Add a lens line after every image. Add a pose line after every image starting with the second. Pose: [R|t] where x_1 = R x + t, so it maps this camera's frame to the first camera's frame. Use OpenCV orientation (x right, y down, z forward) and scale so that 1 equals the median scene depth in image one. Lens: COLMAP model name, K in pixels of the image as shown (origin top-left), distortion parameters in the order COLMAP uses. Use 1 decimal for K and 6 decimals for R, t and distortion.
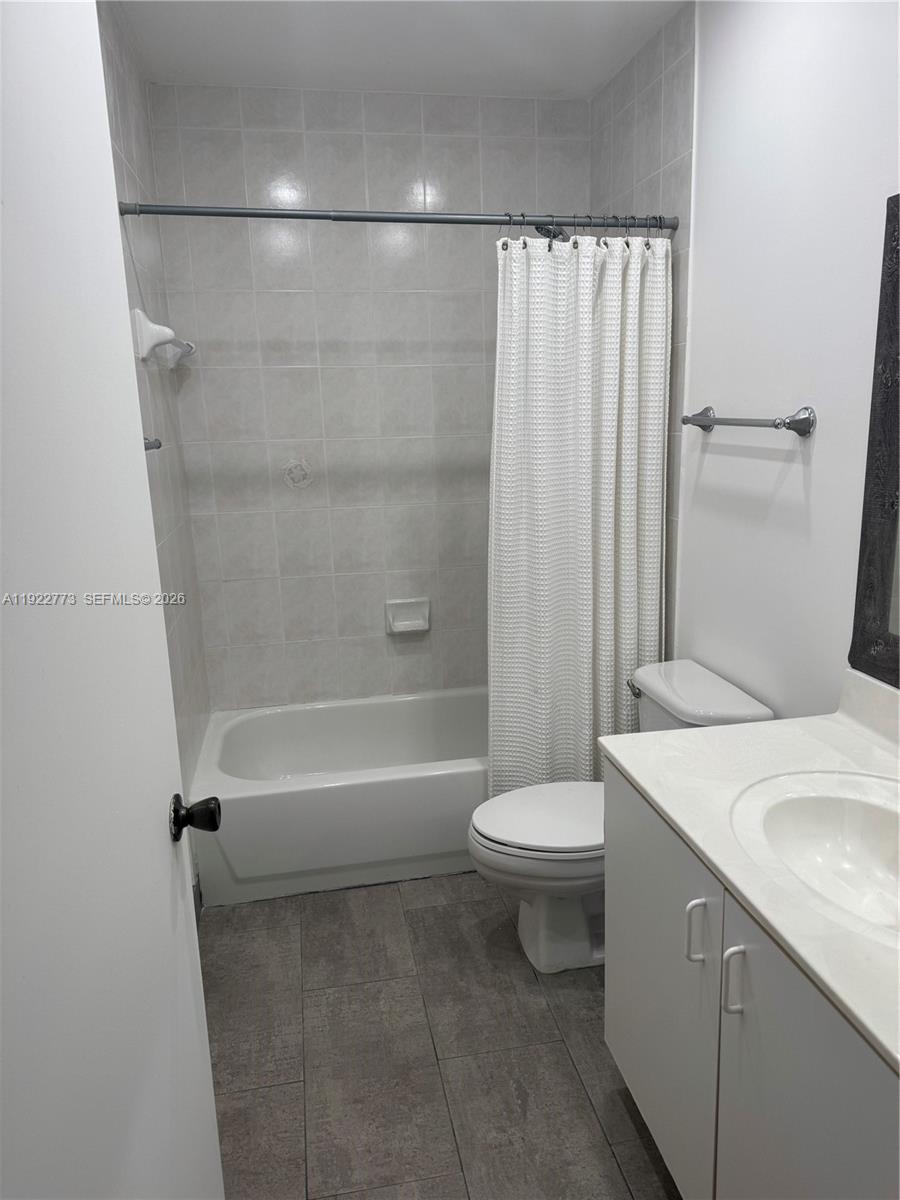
lens RADIAL K [[848.4, 0, 451.8], [0, 848.4, 598.4], [0, 0, 1]] dist [0.002382, -0.000580]
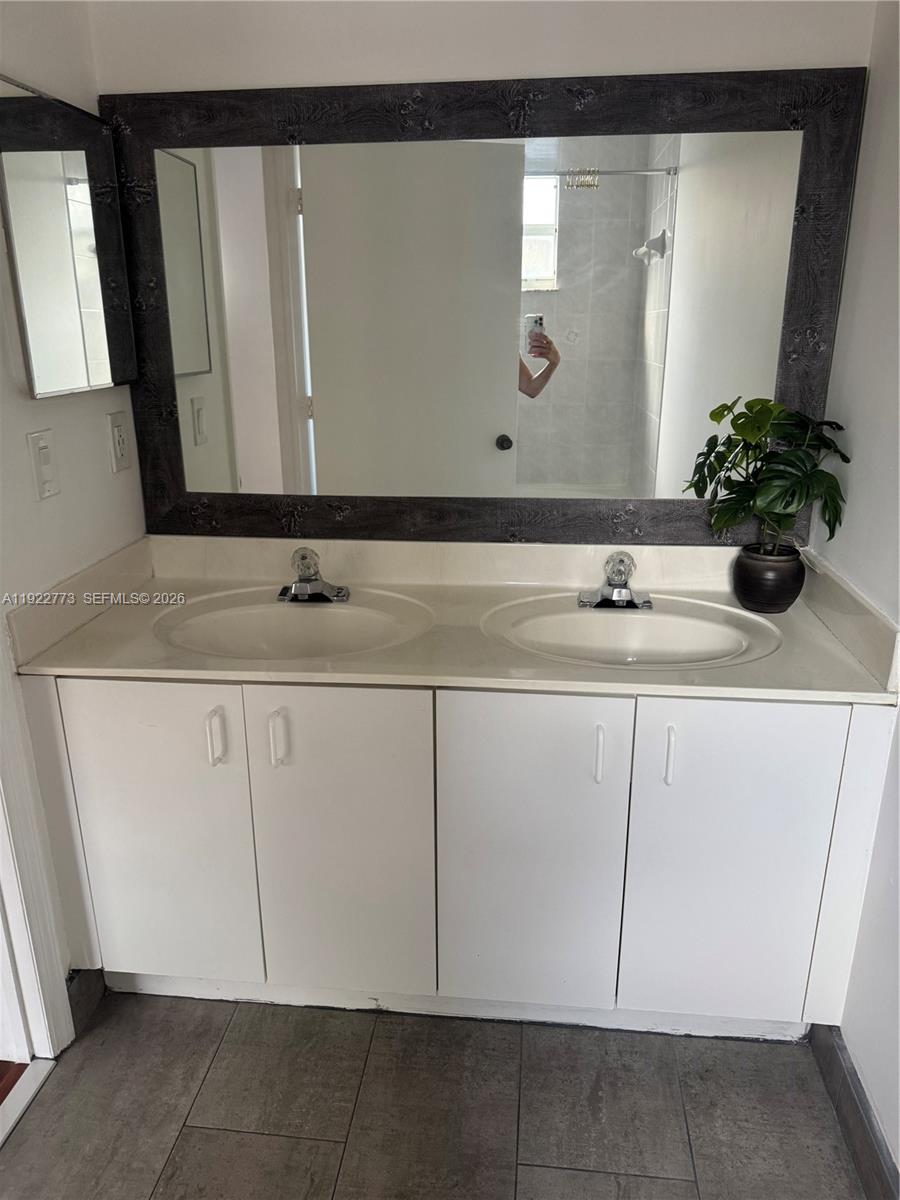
lens RADIAL K [[848.4, 0, 450.8], [0, 848.4, 599.5], [0, 0, 1]] dist [0.002382, -0.000580]
pose [[-0.957006, -0.064111, 0.282895, 0.012523], [0.088324, 0.864552, 0.494721, -0.295873], [-0.276295, 0.498438, -0.821718, 1.535481]]
